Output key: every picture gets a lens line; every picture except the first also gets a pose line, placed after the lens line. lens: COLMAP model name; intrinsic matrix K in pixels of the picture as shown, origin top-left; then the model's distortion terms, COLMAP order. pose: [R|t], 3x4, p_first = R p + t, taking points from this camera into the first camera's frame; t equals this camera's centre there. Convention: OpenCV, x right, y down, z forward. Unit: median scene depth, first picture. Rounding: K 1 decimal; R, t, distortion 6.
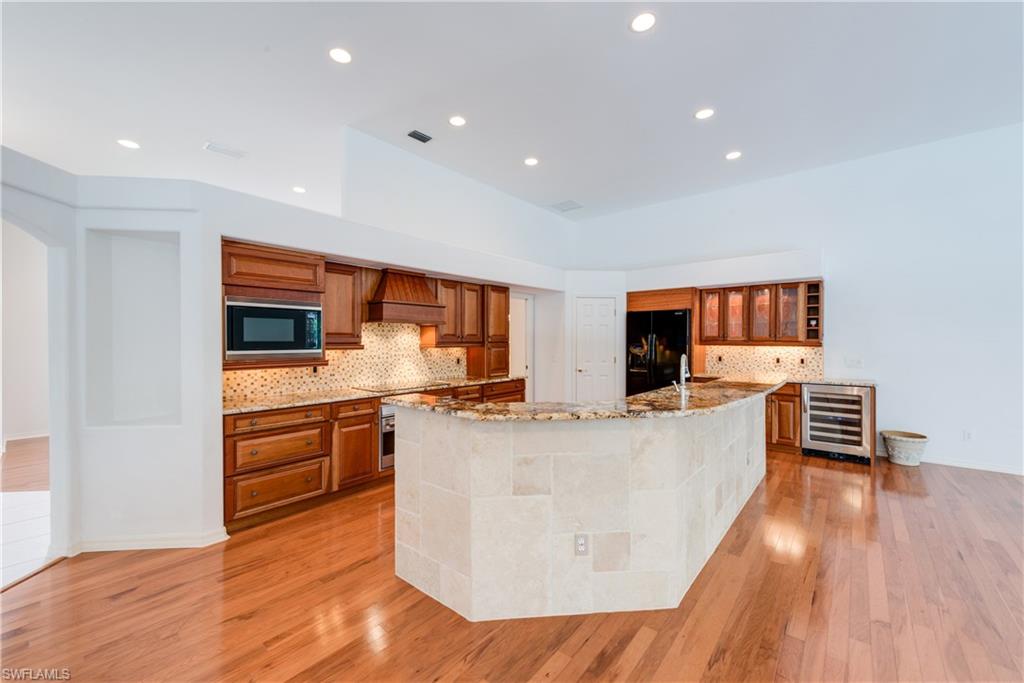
lens RADIAL K [[398.4, 0, 512.7], [0, 398.4, 343.0], [0, 0, 1]] dist [0.007990, -0.001187]
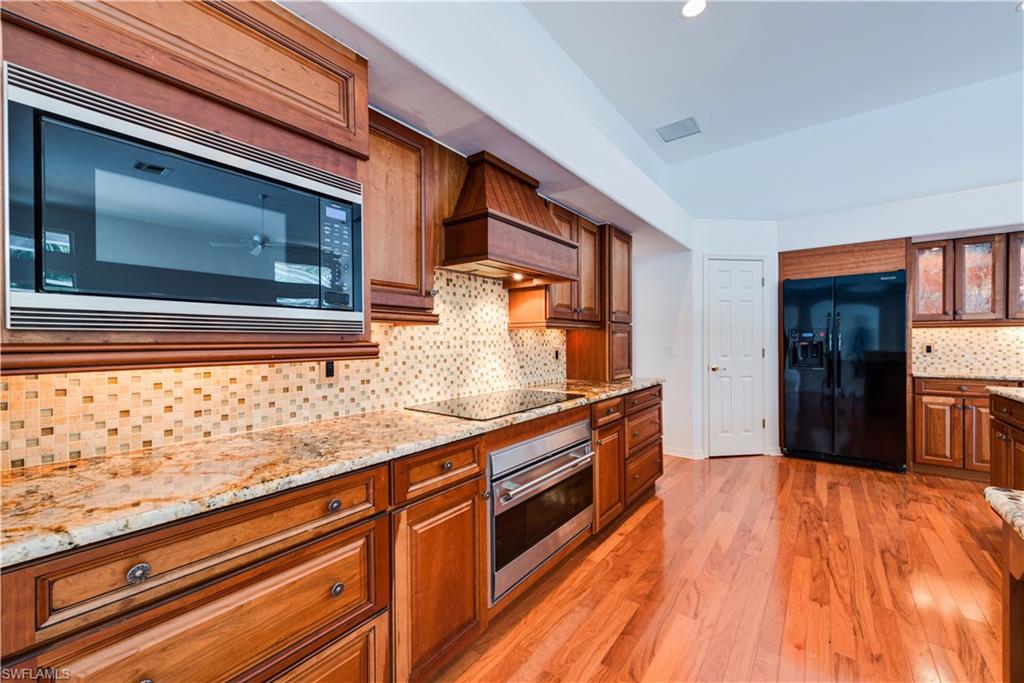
lens RADIAL K [[398.4, 0, 510.7], [0, 398.4, 341.1], [0, 0, 1]] dist [0.007990, -0.001187]
pose [[0.999034, -0.007919, 0.043218, -0.296648], [0.008319, 0.999924, -0.009094, 0.038114], [-0.043142, 0.009444, 0.999024, 0.520392]]
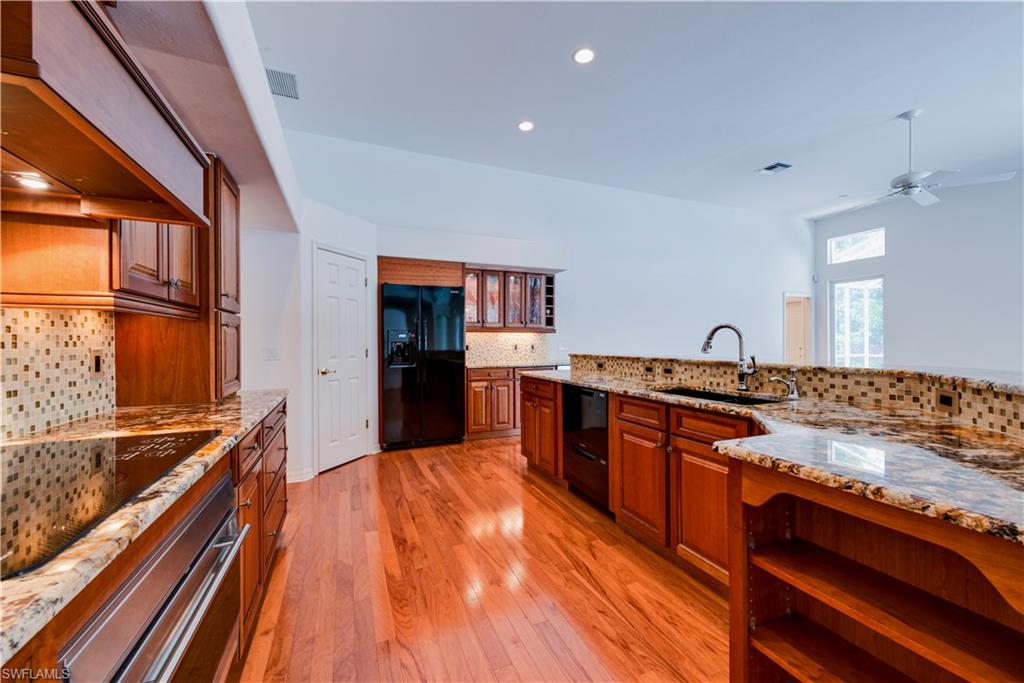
lens RADIAL K [[398.4, 0, 513.9], [0, 398.4, 342.1], [0, 0, 1]] dist [0.007990, -0.001187]
pose [[0.444424, -0.004731, 0.895804, -0.351931], [0.014058, 0.999900, -0.001694, 0.042758], [-0.895706, 0.013346, 0.444446, 0.722196]]
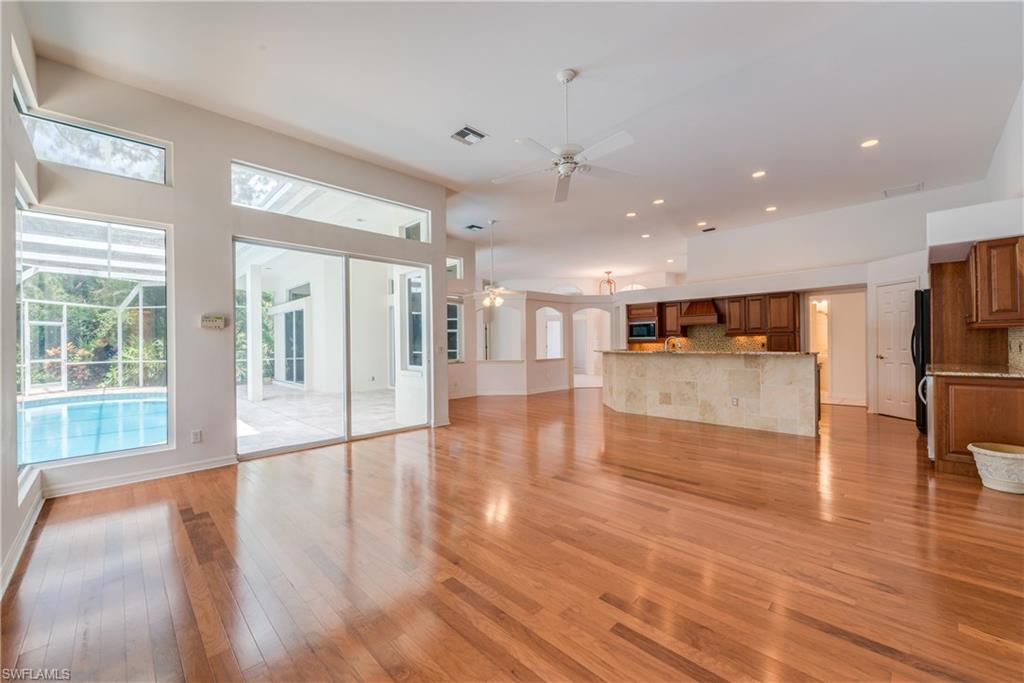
lens RADIAL K [[398.4, 0, 510.6], [0, 398.4, 340.8], [0, 0, 1]] dist [0.007990, -0.001187]
pose [[-0.082607, -0.004619, -0.996571, 1.918538], [0.003008, 0.999984, -0.004885, 0.042178], [0.996578, -0.003401, -0.082592, 0.189740]]
